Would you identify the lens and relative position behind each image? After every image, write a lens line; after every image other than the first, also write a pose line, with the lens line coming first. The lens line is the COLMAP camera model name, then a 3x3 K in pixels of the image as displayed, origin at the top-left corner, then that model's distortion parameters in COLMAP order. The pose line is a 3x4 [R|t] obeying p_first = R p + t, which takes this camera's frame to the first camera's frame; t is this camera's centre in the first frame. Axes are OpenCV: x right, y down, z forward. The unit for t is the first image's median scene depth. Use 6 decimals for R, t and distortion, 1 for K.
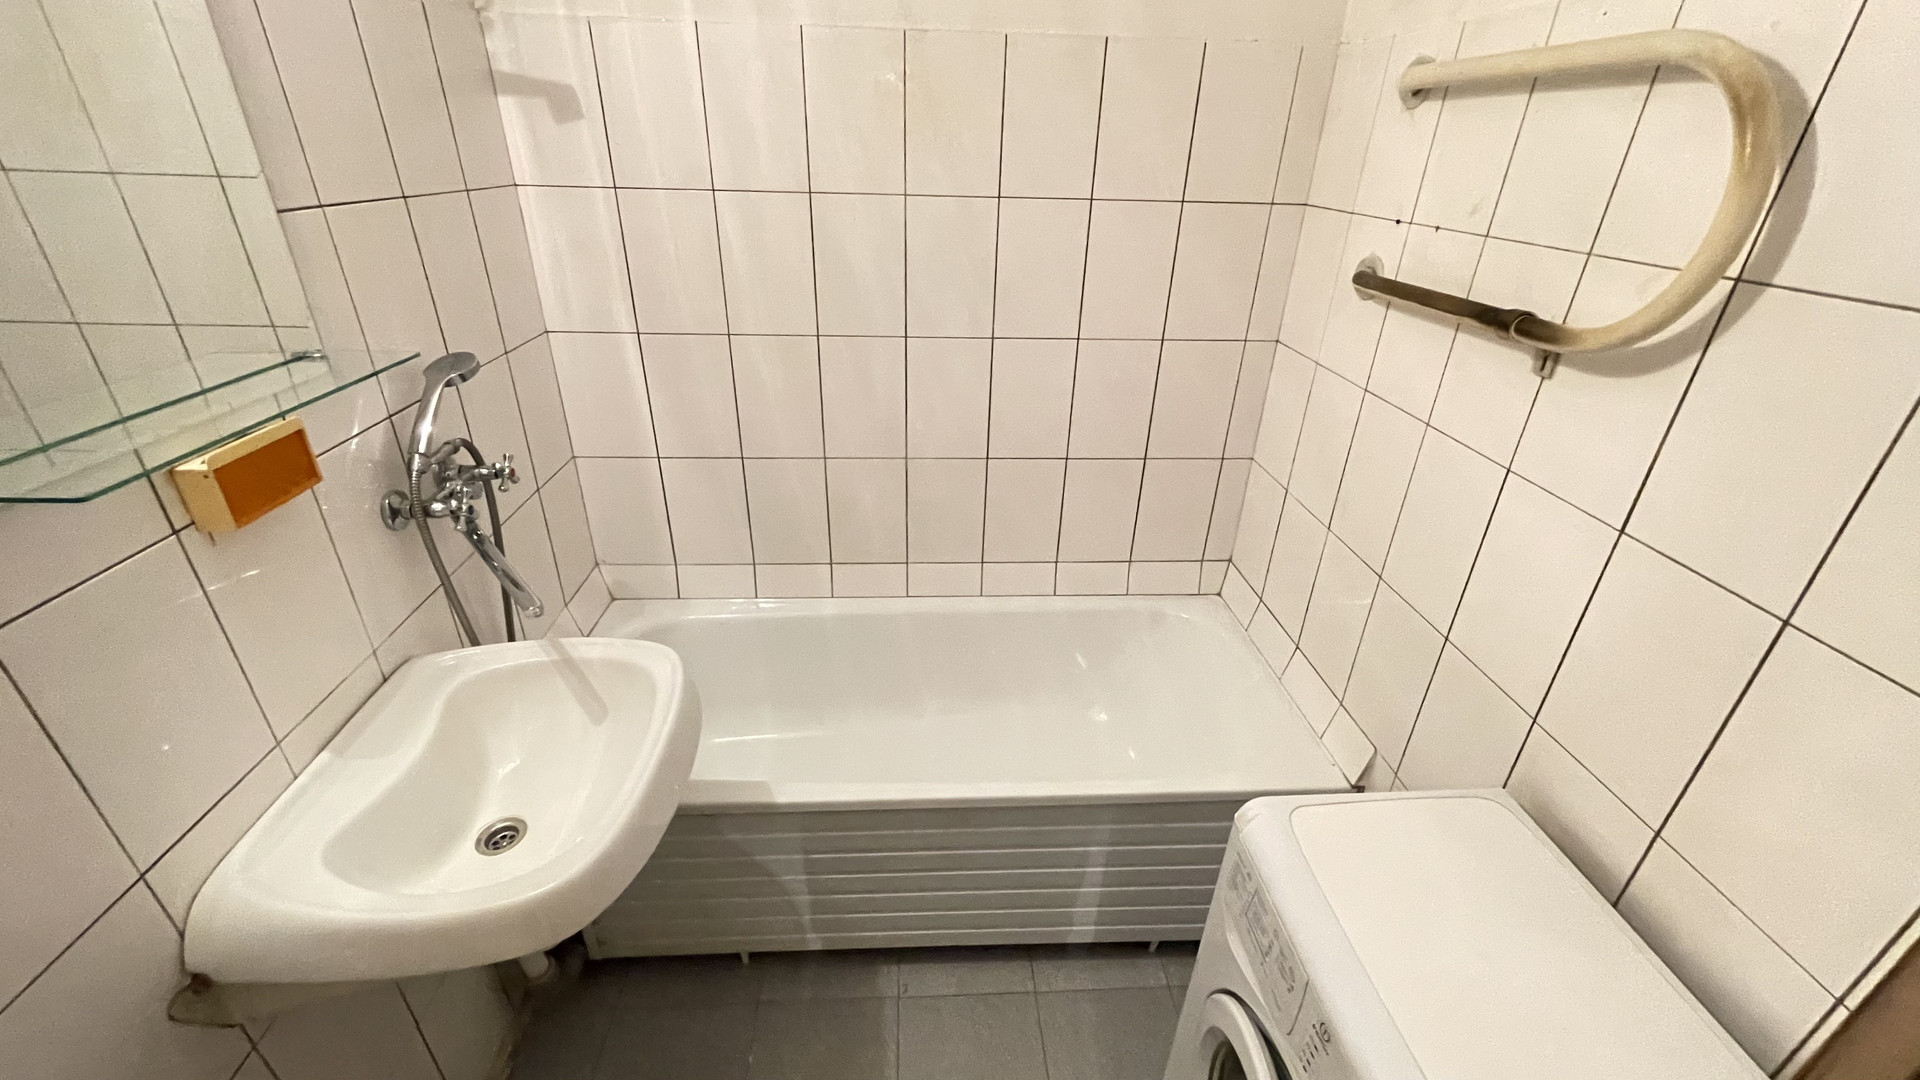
lens RADIAL K [[780.0, 0, 957.7], [0, 780.0, 541.9], [0, 0, 1]] dist [0.000451, -0.000490]
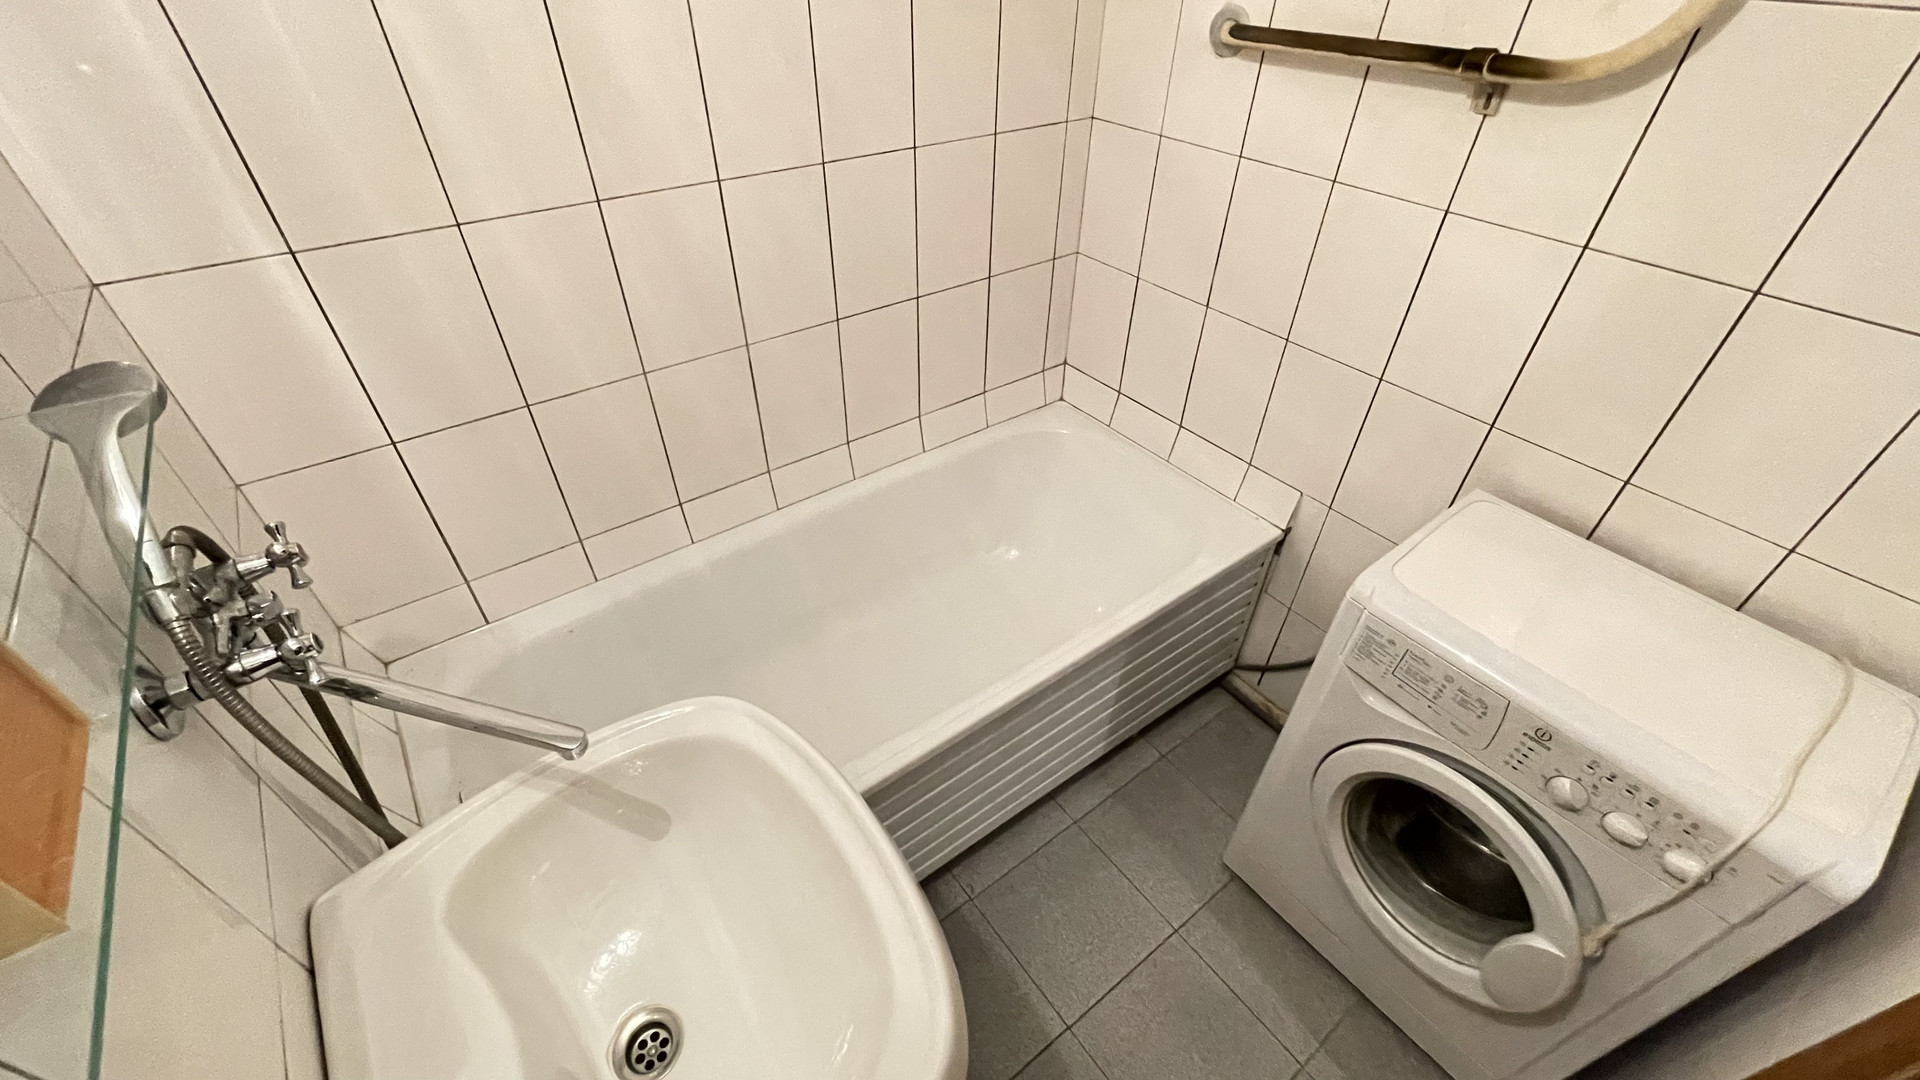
lens RADIAL K [[780.0, 0, 957.7], [0, 780.0, 541.9], [0, 0, 1]] dist [0.000451, -0.000490]
pose [[0.831851, -0.365473, 0.417677, -0.385413], [0.262220, 0.922087, 0.284597, -0.123438], [-0.489147, -0.127219, 0.862873, 0.265825]]
